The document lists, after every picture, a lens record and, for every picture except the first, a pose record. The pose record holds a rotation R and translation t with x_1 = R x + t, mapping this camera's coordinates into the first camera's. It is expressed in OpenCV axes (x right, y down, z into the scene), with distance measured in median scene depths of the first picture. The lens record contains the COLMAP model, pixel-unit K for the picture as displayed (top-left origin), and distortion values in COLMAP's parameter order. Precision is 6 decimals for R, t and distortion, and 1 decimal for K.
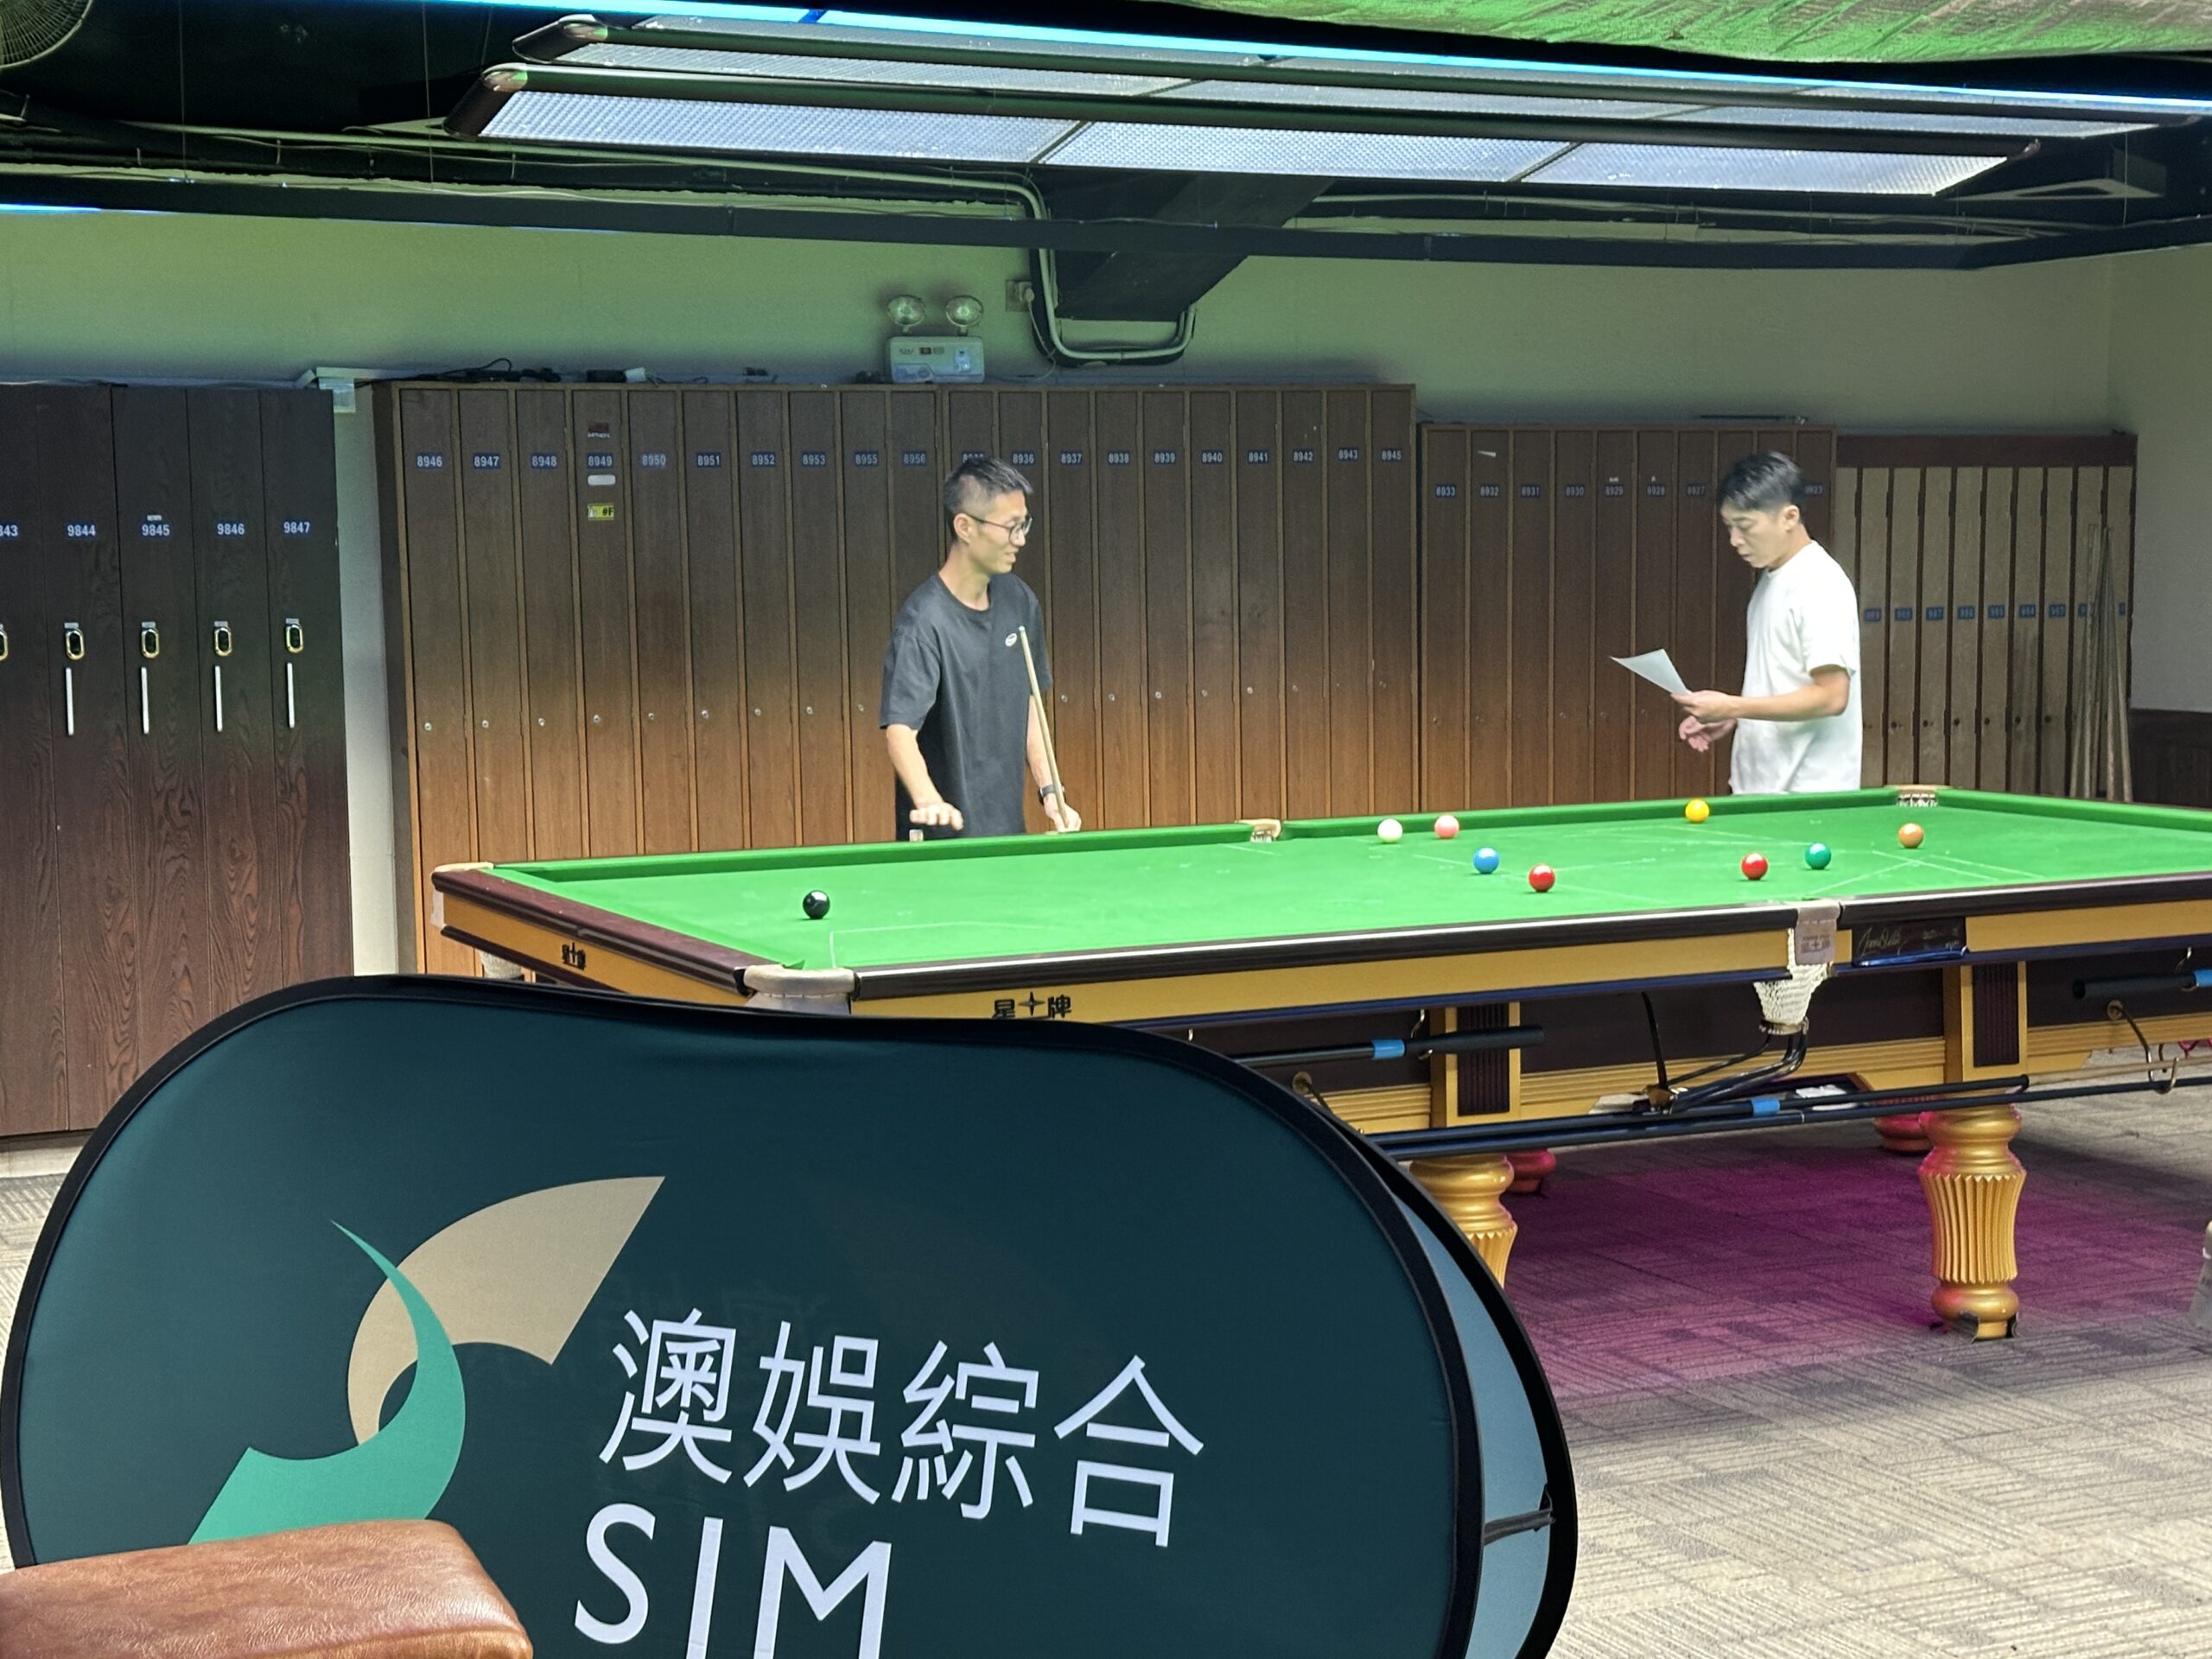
lens RADIAL K [[3401.5, 0, 1098.8], [0, 3401.5, 831.0], [0, 0, 1]] dist [0.313806, 0.000000]
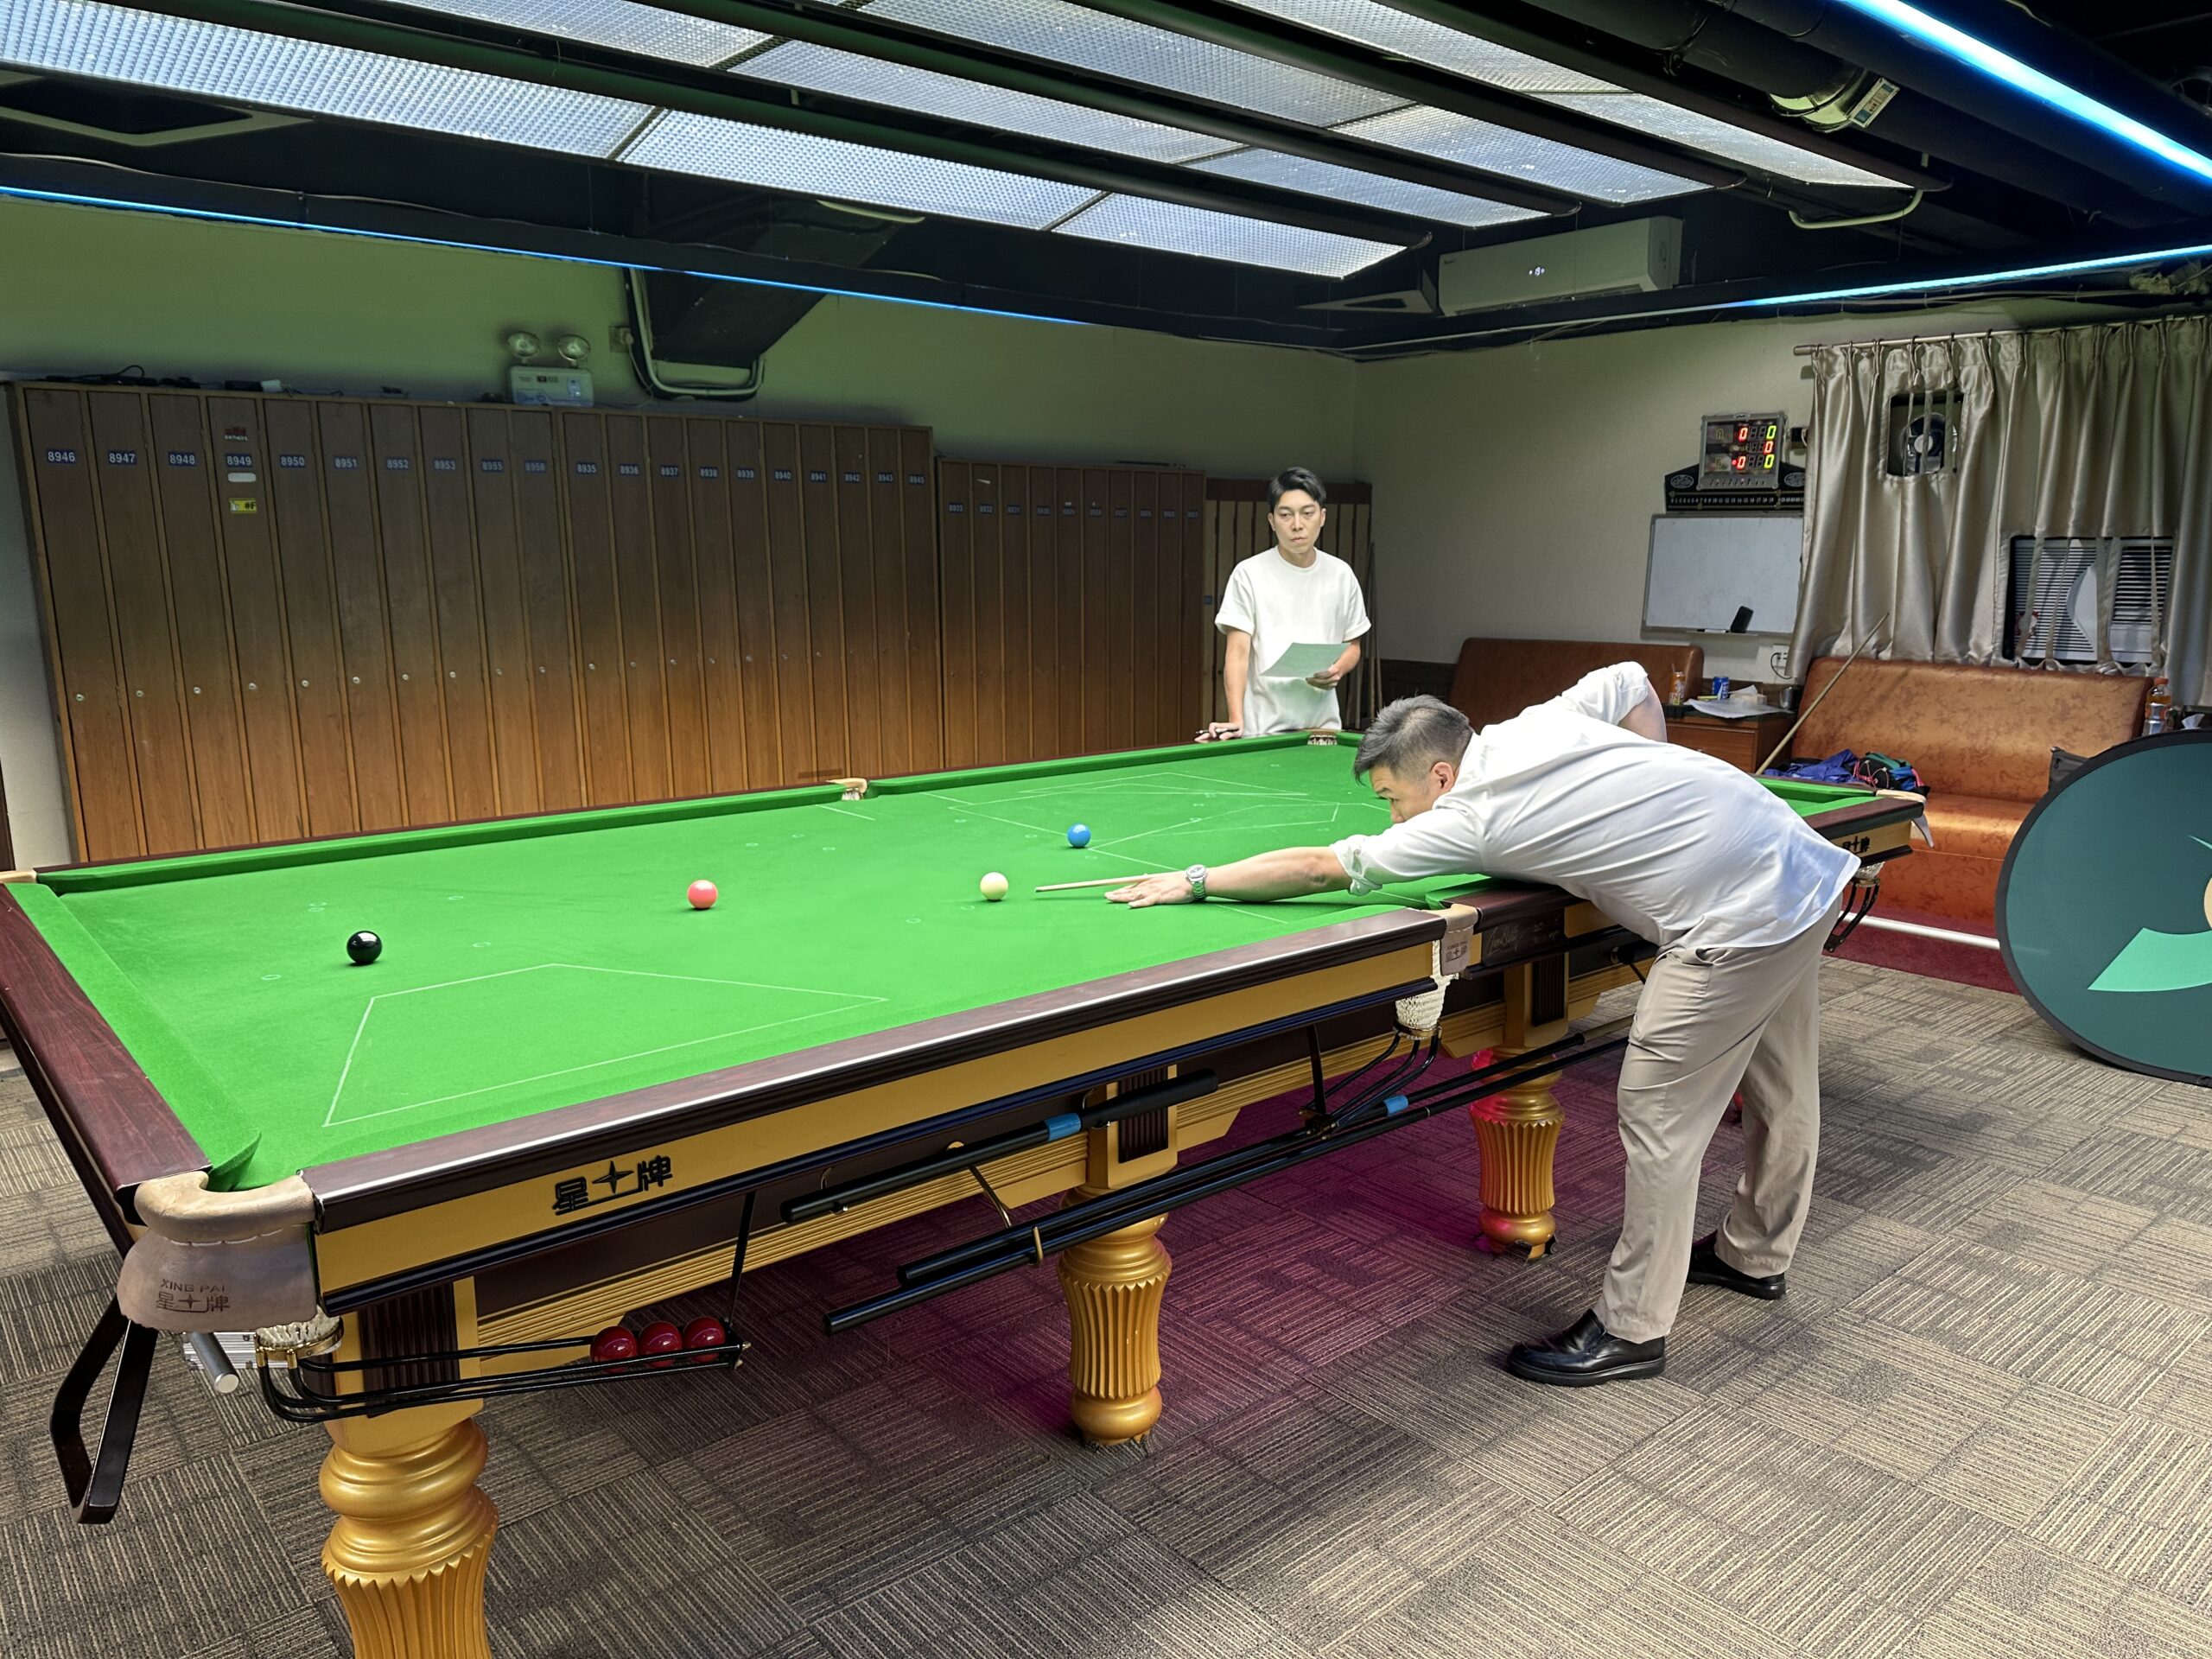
lens RADIAL K [[1531.0, 0, 1114.3], [0, 1531.0, 849.7], [0, 0, 1]] dist [0.040801, -0.023021]
pose [[0.966839, -0.038454, 0.252475, 0.001771], [0.011433, 0.994125, 0.107630, -0.030650], [-0.255130, -0.101174, 0.961599, 0.413569]]
